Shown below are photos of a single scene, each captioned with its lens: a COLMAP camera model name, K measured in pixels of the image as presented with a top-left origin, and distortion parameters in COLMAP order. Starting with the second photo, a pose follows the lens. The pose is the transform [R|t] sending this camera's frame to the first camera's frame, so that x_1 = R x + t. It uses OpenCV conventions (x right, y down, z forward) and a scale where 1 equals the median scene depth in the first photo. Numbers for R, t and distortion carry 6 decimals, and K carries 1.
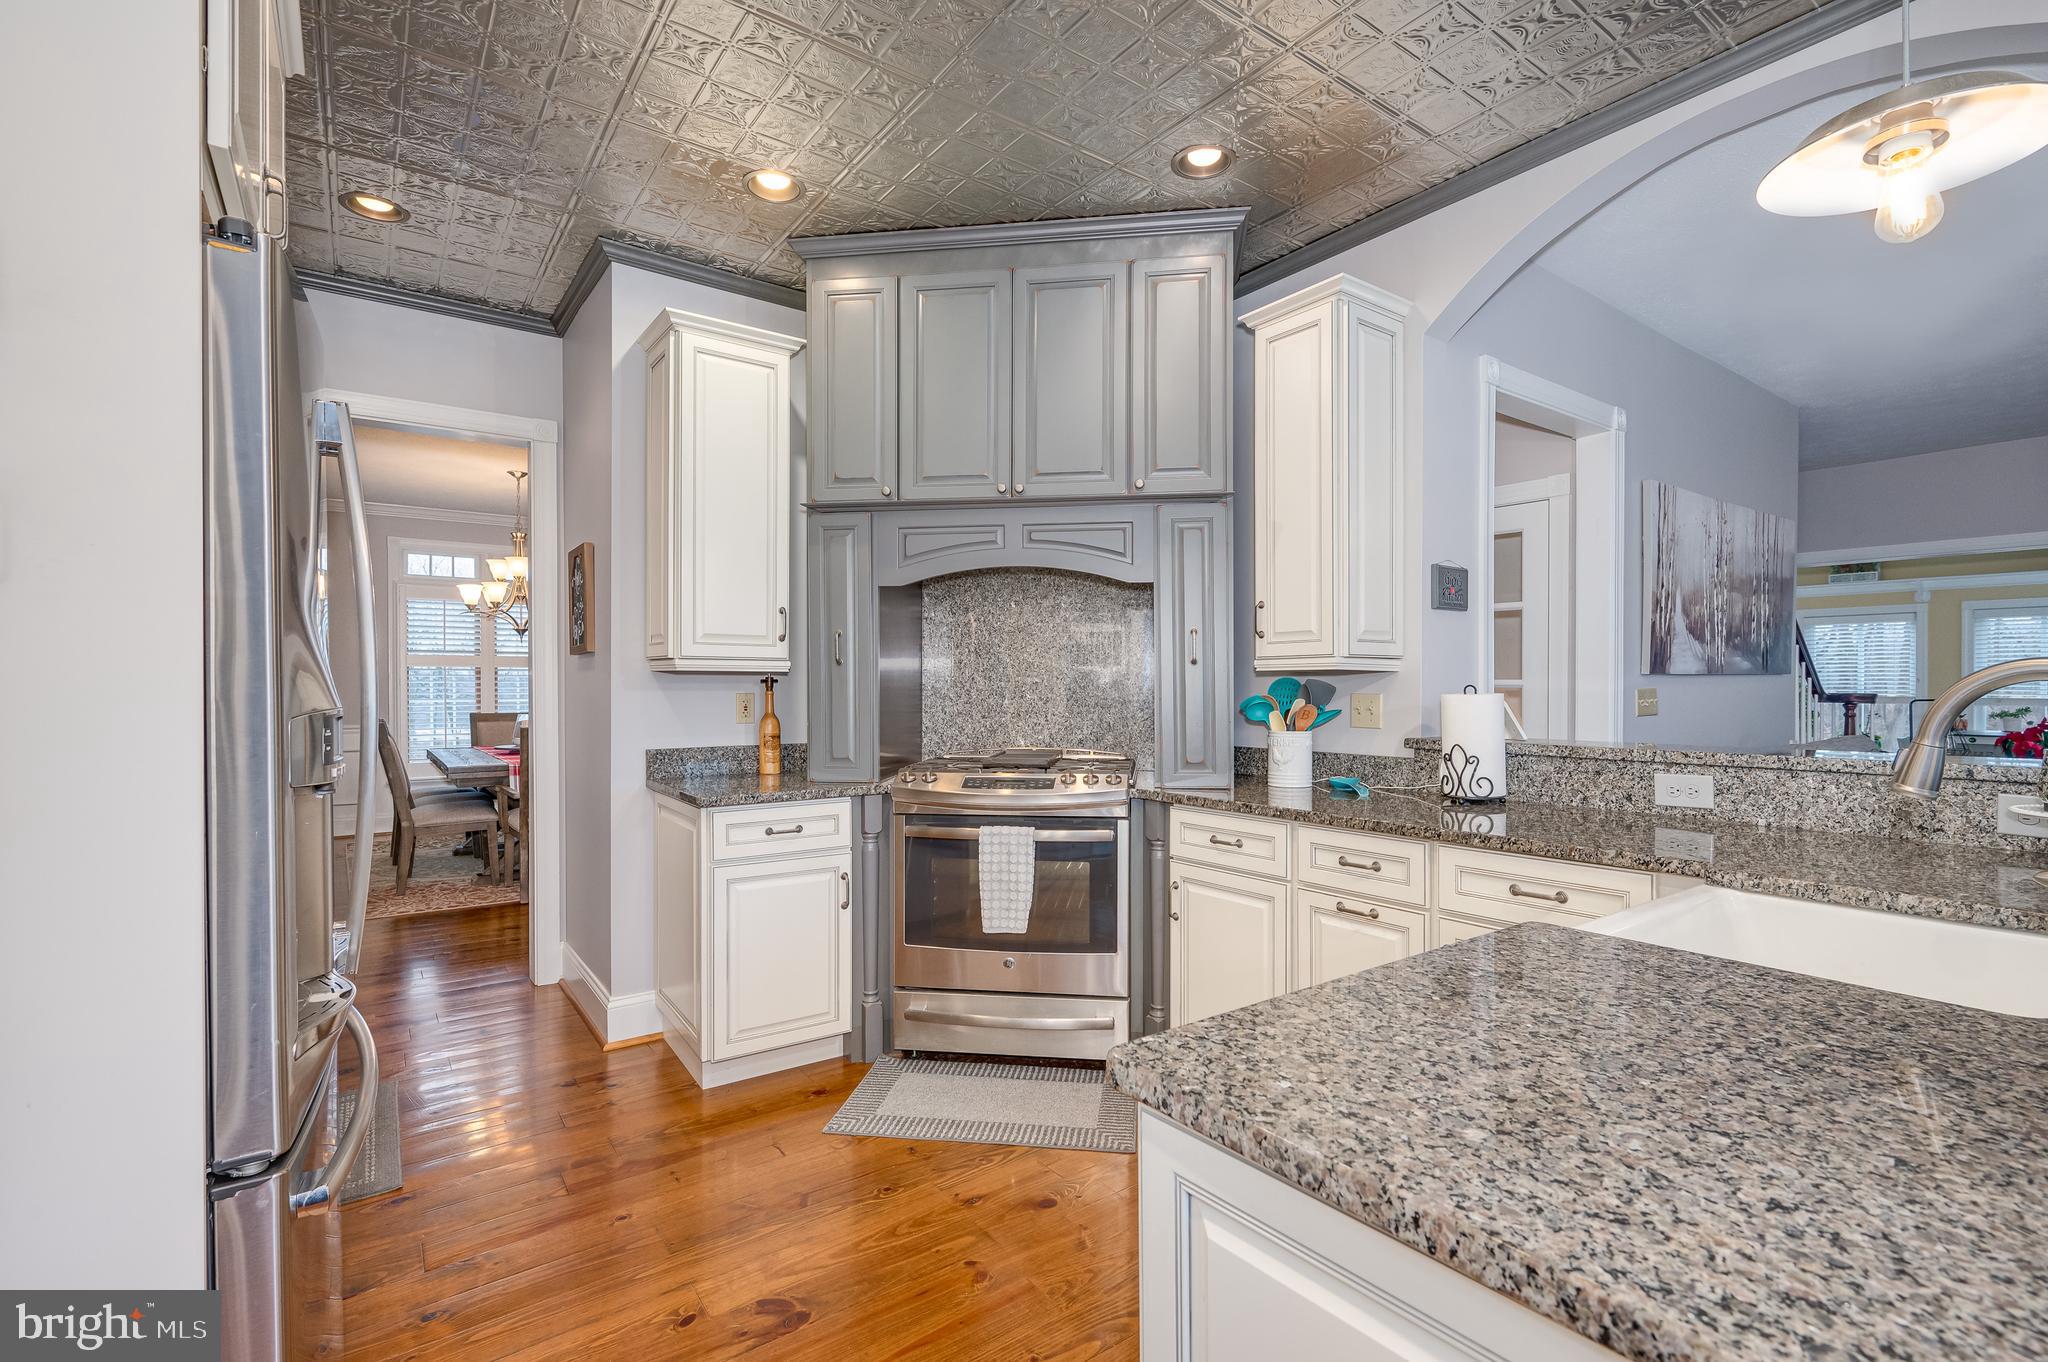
lens RADIAL K [[1006.0, 0, 1028.0], [0, 1006.0, 692.4], [0, 0, 1]] dist [-0.001661, -0.000128]
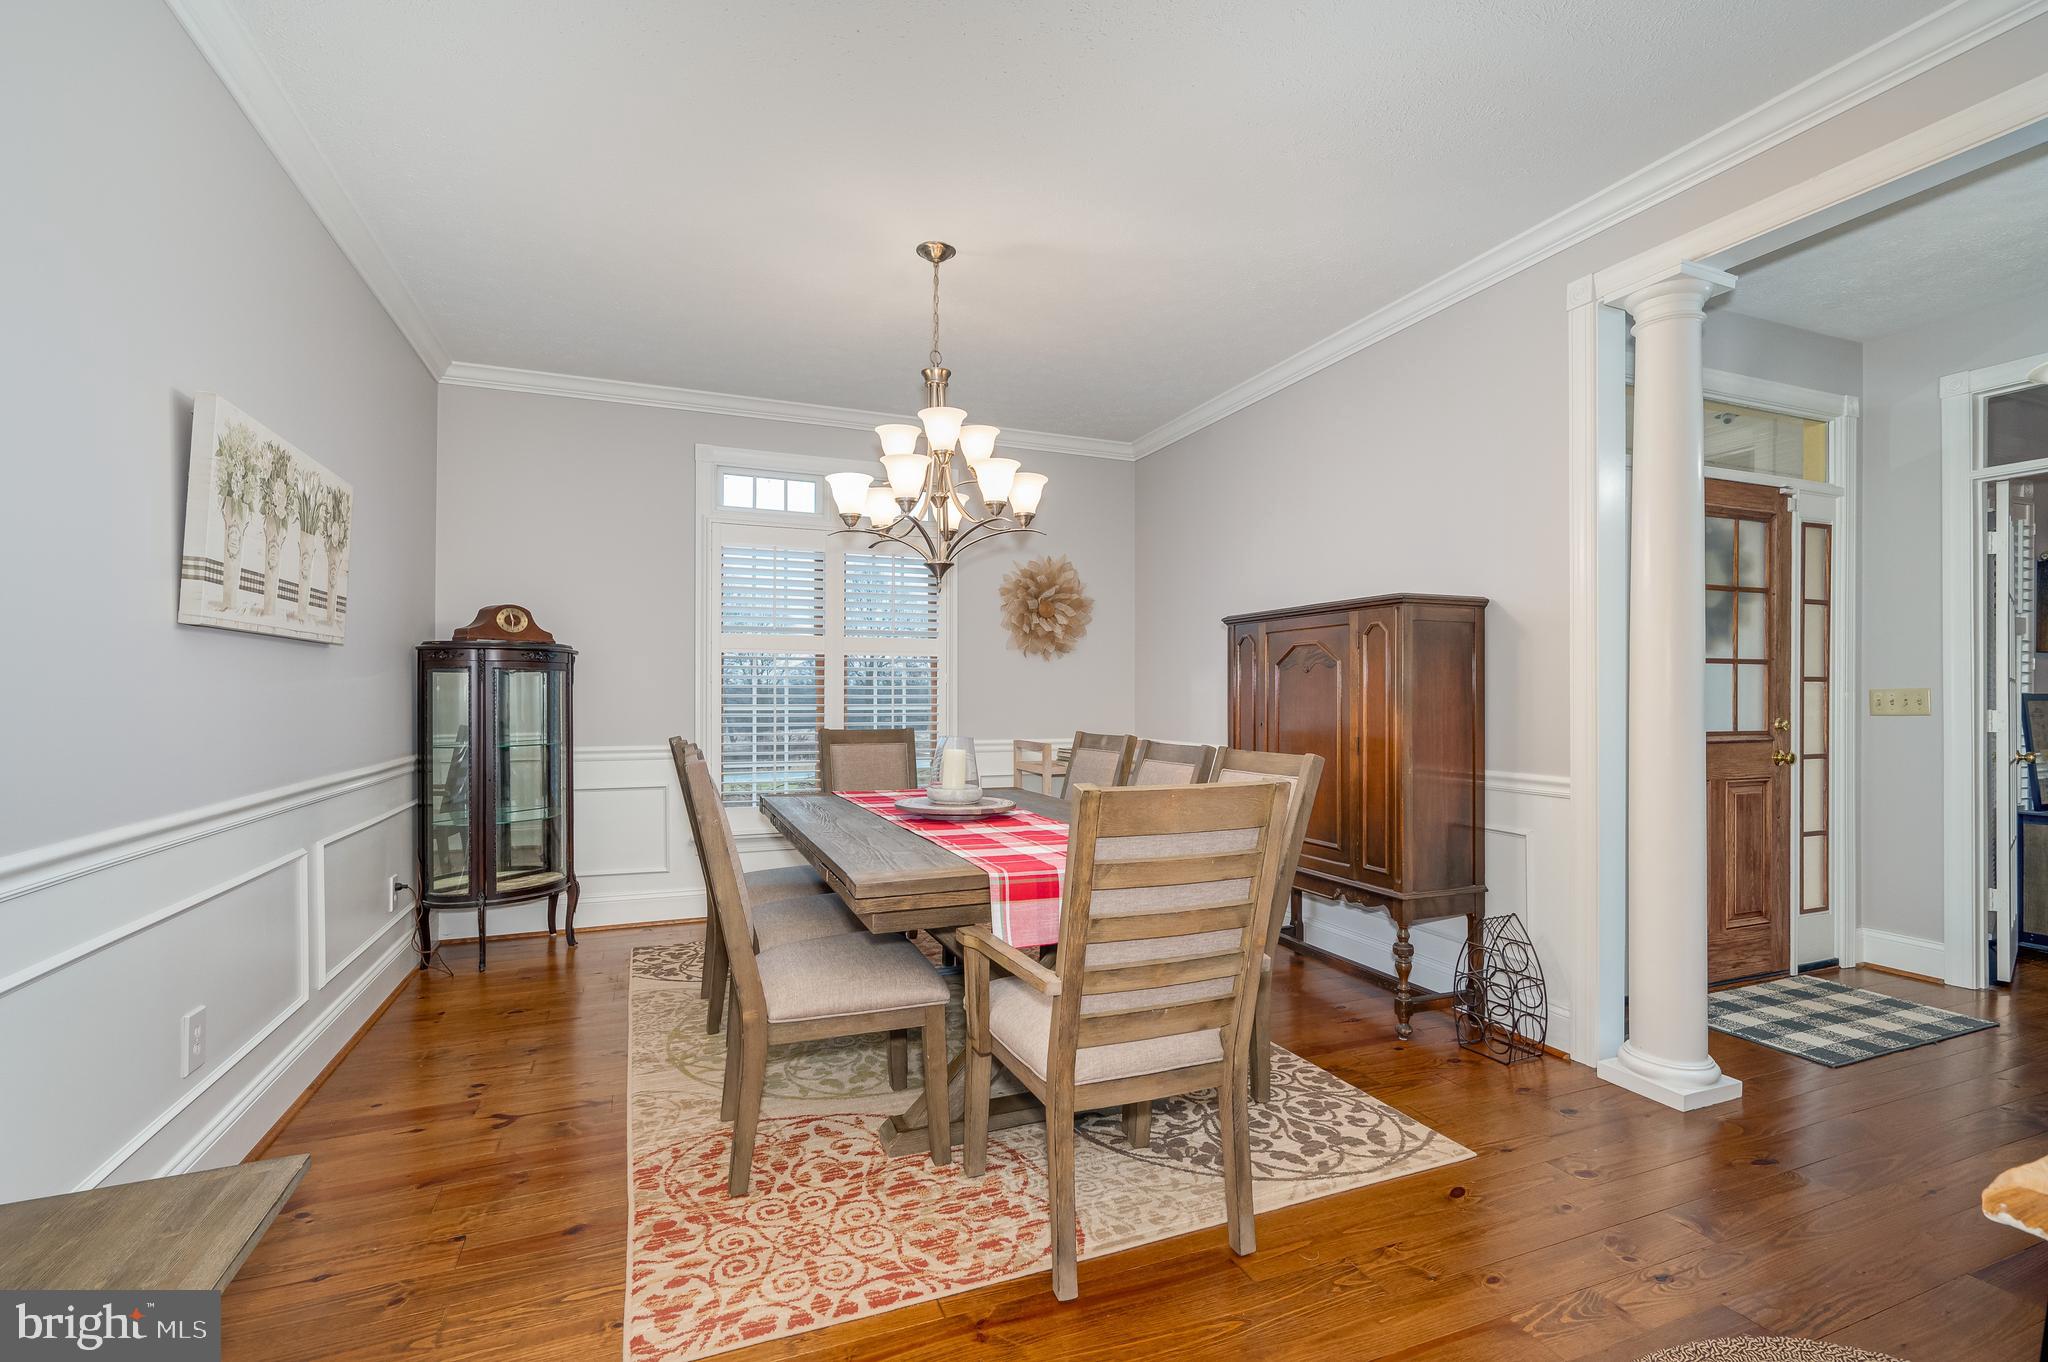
lens RADIAL K [[913.6, 0, 1021.4], [0, 913.6, 693.5], [0, 0, 1]] dist [0.000645, 0.000188]
pose [[0.978142, -0.007291, -0.207808, -0.333118], [0.005995, 0.999958, -0.006865, 0.003607], [0.207849, 0.005469, 0.978146, 0.507178]]
